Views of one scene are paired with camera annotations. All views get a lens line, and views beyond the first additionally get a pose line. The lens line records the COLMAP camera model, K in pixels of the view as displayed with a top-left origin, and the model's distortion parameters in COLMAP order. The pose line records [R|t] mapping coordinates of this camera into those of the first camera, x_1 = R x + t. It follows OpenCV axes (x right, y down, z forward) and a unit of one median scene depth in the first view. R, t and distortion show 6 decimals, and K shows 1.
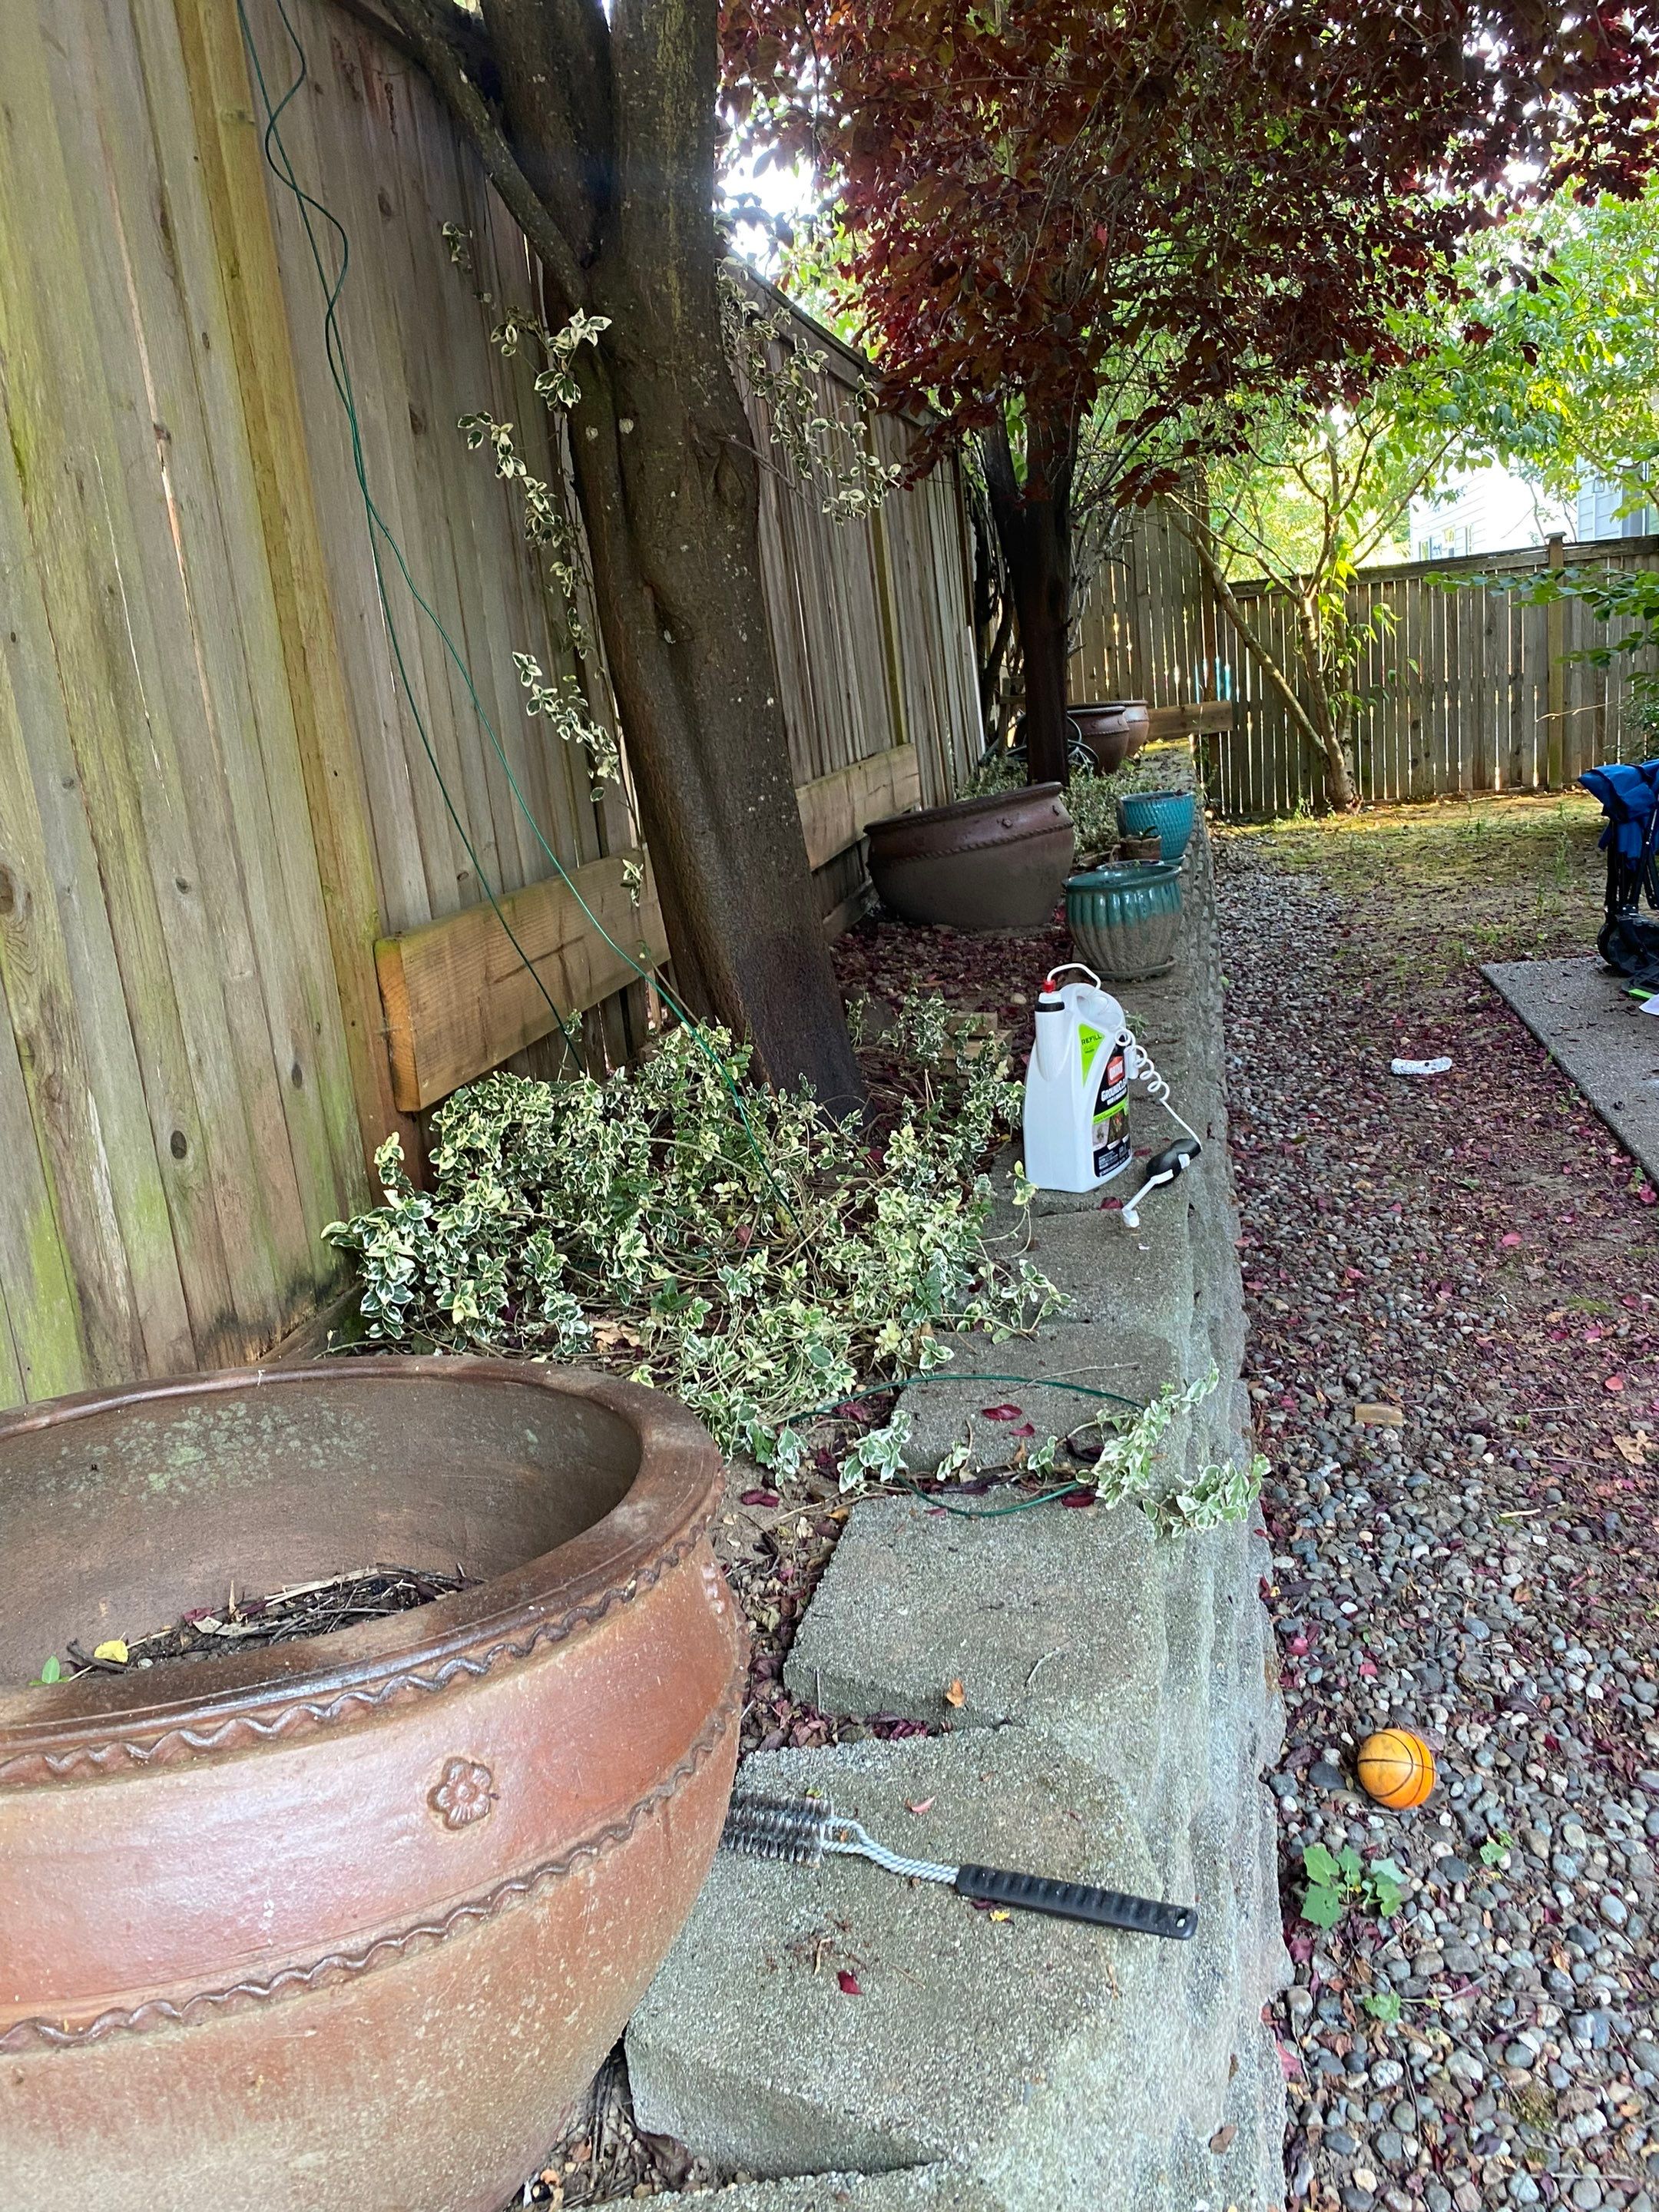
lens RADIAL K [[1659.3, 0, 832.1], [0, 1659.3, 1097.3], [0, 0, 1]] dist [-0.008145, 0.001189]
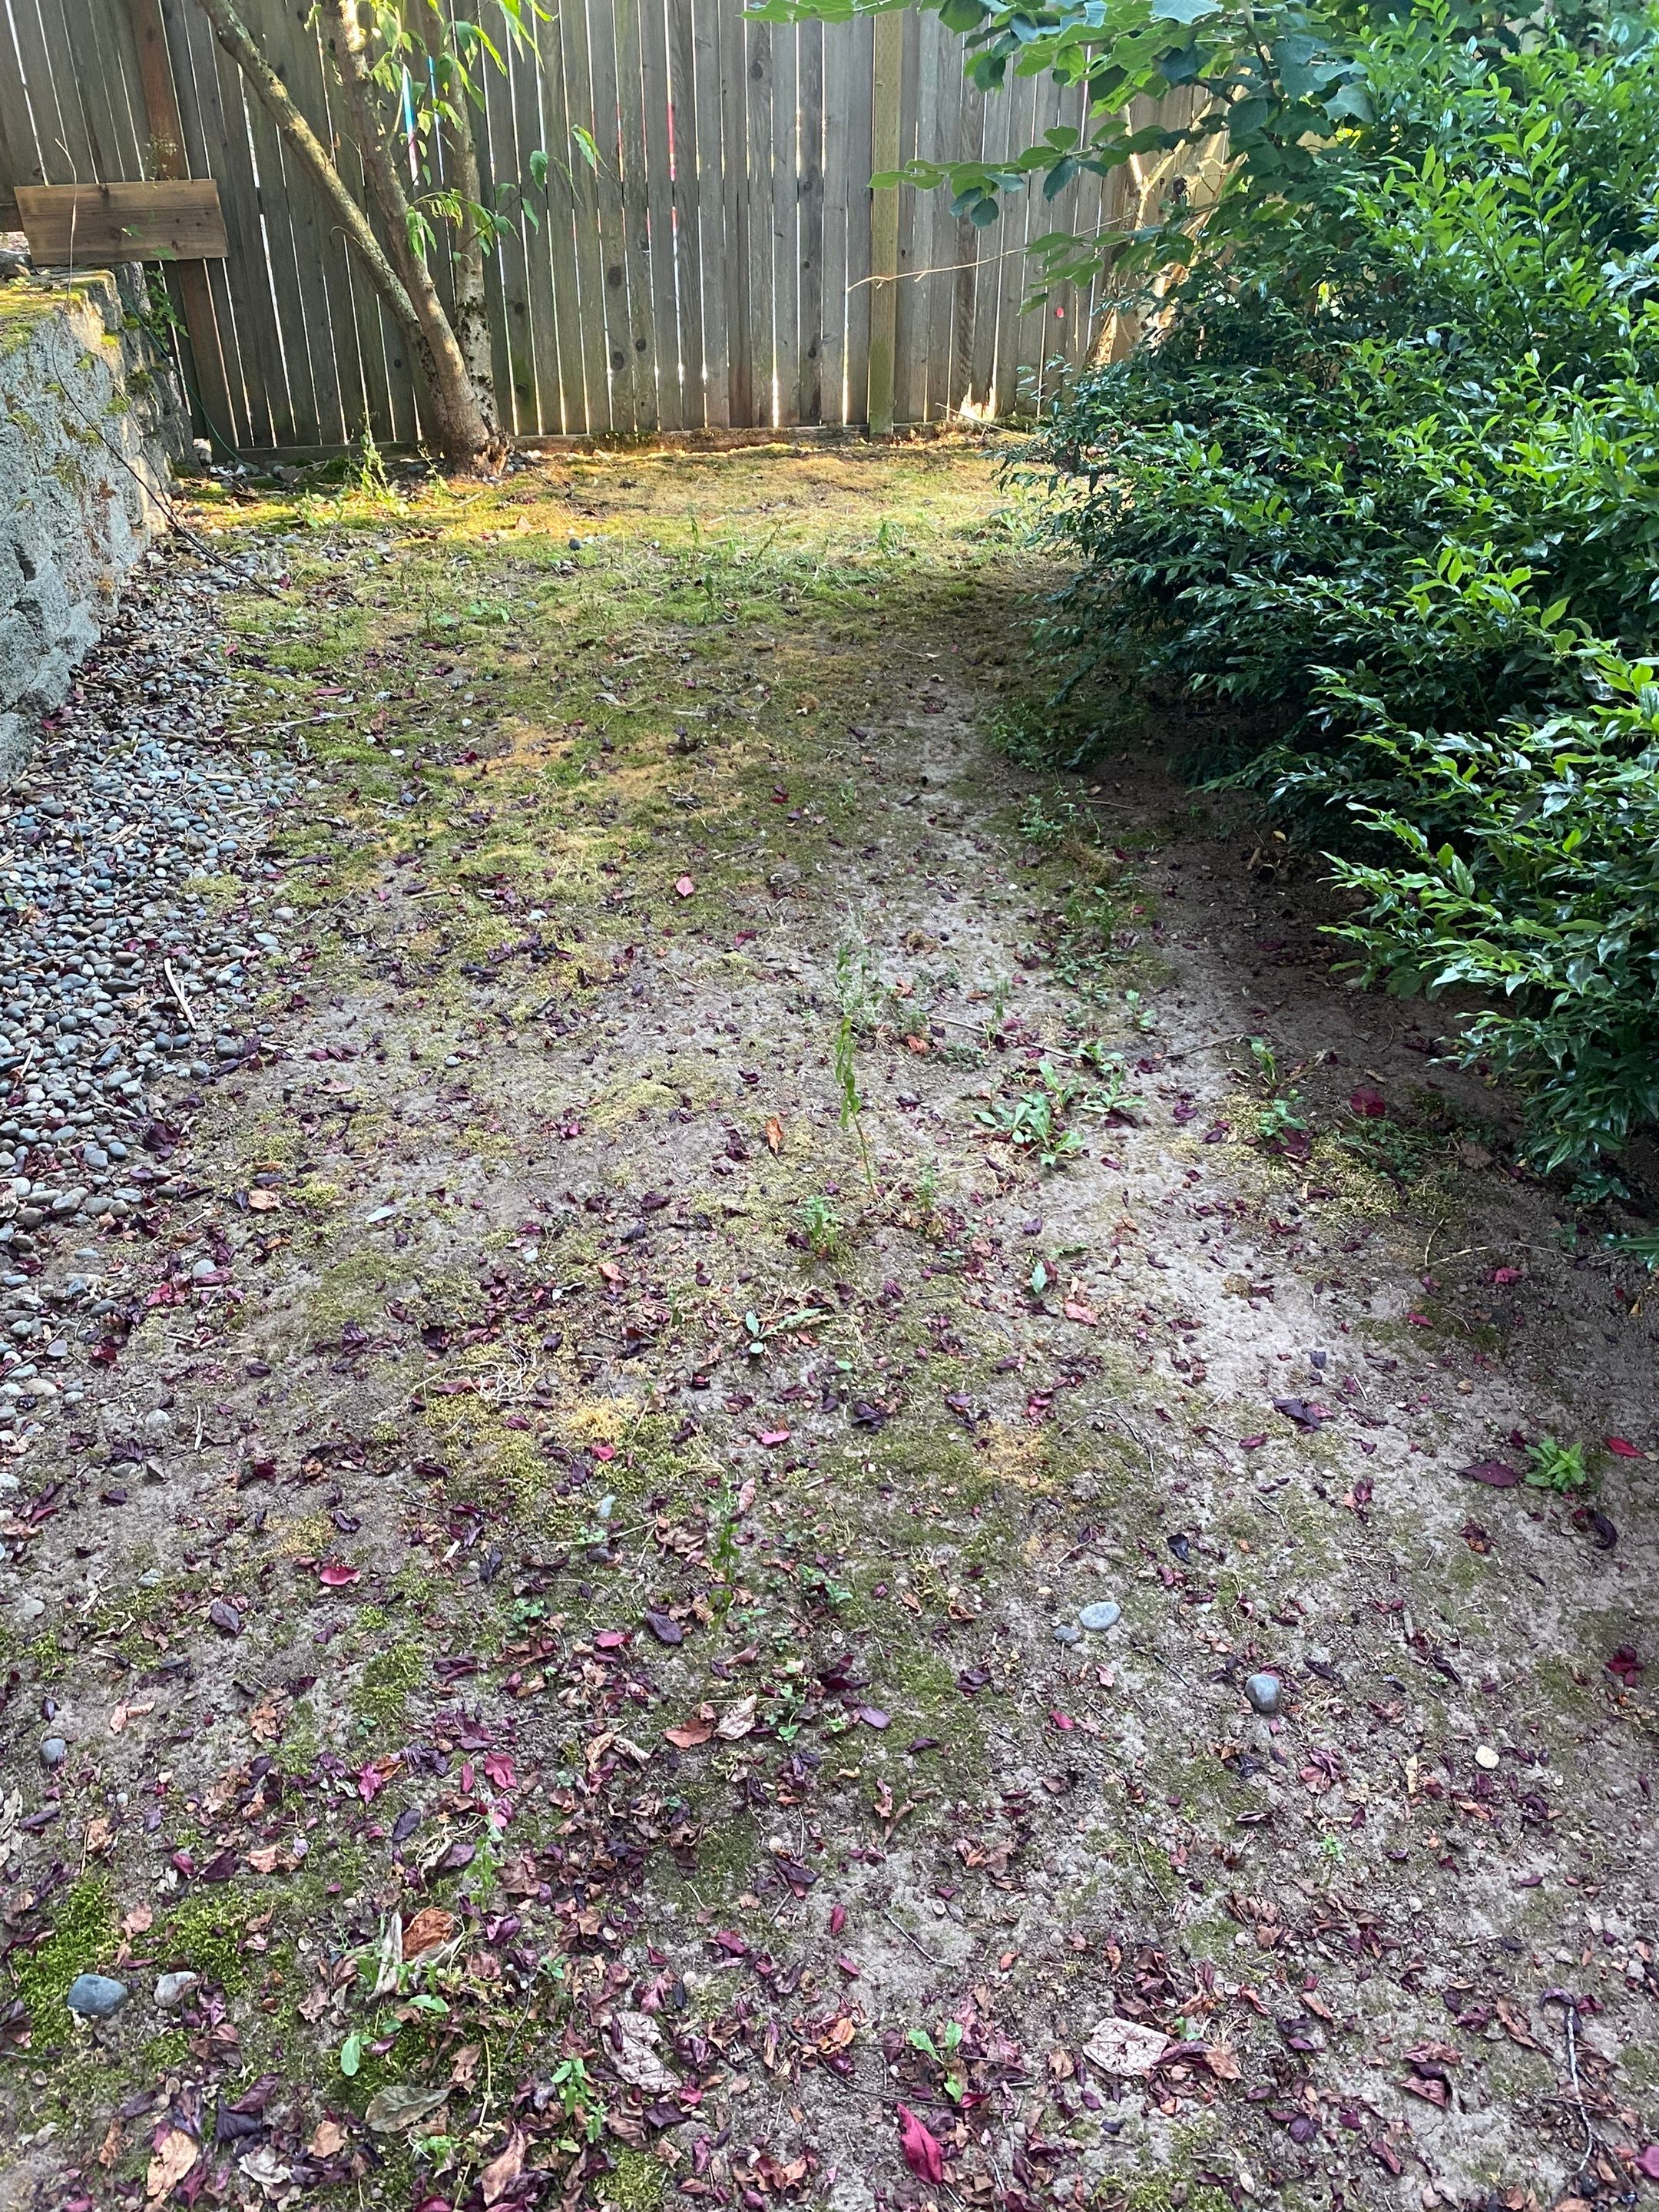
lens RADIAL K [[1659.3, 0, 818.0], [0, 1659.3, 1107.7], [0, 0, 1]] dist [-0.008145, 0.001189]
pose [[0.933609, -0.103993, 0.342870, 0.219915], [-0.008251, 0.950458, 0.310743, -0.146836], [-0.358199, -0.292941, 0.886498, 0.488379]]
